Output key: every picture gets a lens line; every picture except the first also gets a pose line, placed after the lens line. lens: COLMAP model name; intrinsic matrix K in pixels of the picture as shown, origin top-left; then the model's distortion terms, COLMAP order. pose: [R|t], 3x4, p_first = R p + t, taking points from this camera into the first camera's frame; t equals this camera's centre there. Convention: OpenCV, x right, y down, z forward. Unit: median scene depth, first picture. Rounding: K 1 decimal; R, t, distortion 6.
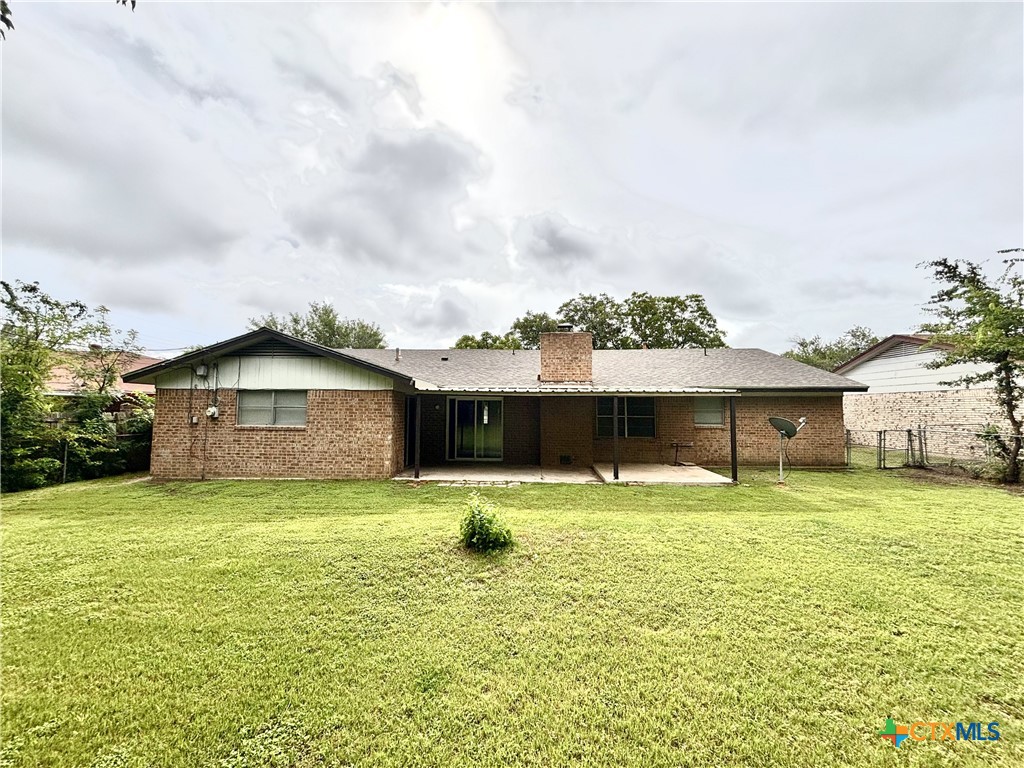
lens RADIAL K [[410.7, 0, 509.1], [0, 410.7, 386.7], [0, 0, 1]] dist [0.002326, -0.000201]
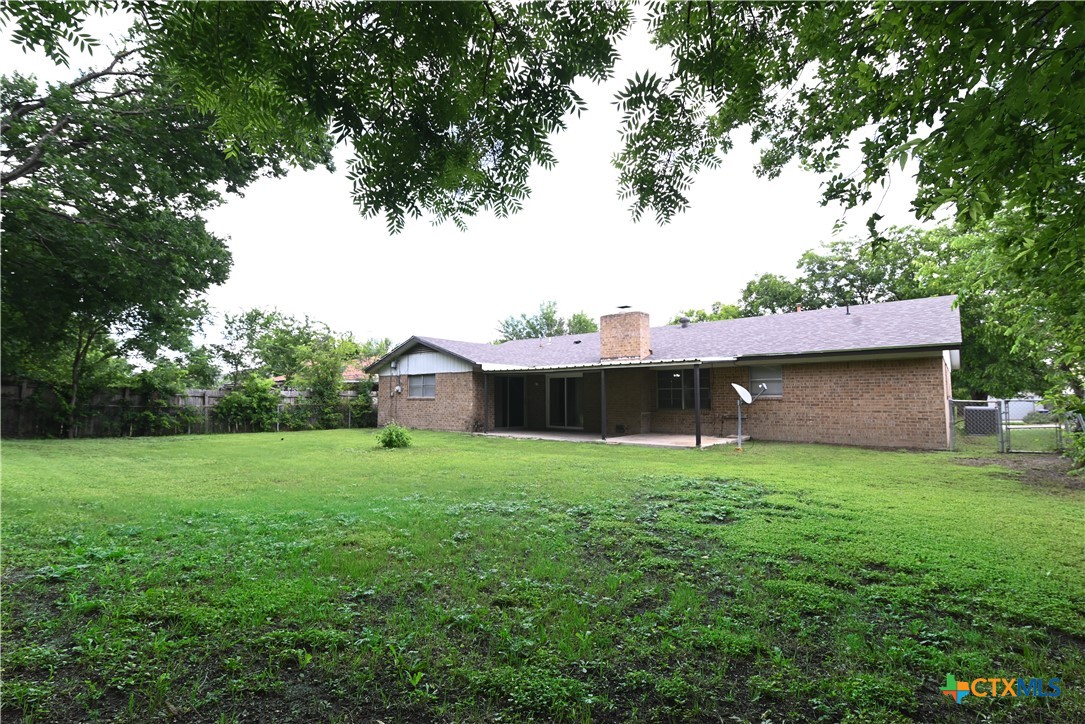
lens RADIAL K [[499.7, 0, 540.8], [0, 499.7, 359.8], [0, 0, 1]] dist [-0.020322, 0.000513]
pose [[0.786621, -0.052633, -0.615189, 0.965036], [0.044828, 0.998599, -0.028115, 0.026298], [0.615807, -0.005462, 0.787878, -0.225896]]
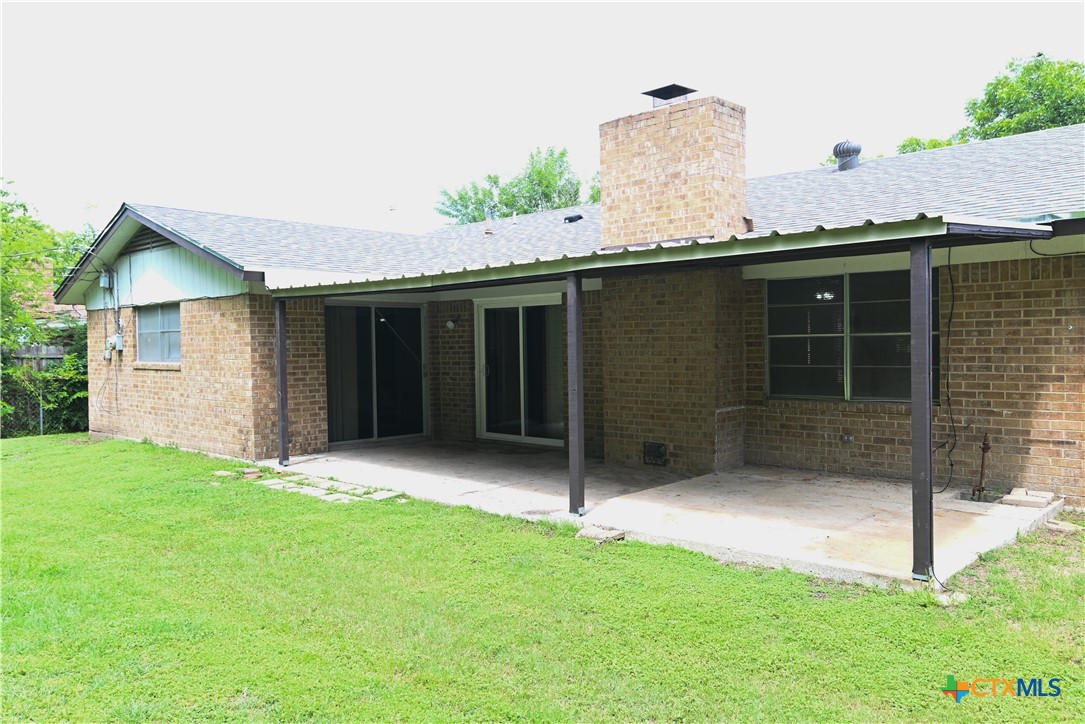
lens RADIAL K [[825.1, 0, 541.7], [0, 825.1, 361.5], [0, 0, 1]] dist [-0.002459, 0.001119]
pose [[0.751761, -0.000934, -0.659435, 0.667172], [0.060231, 0.995916, 0.067254, 0.044798], [0.656679, -0.090277, 0.748748, 0.449666]]
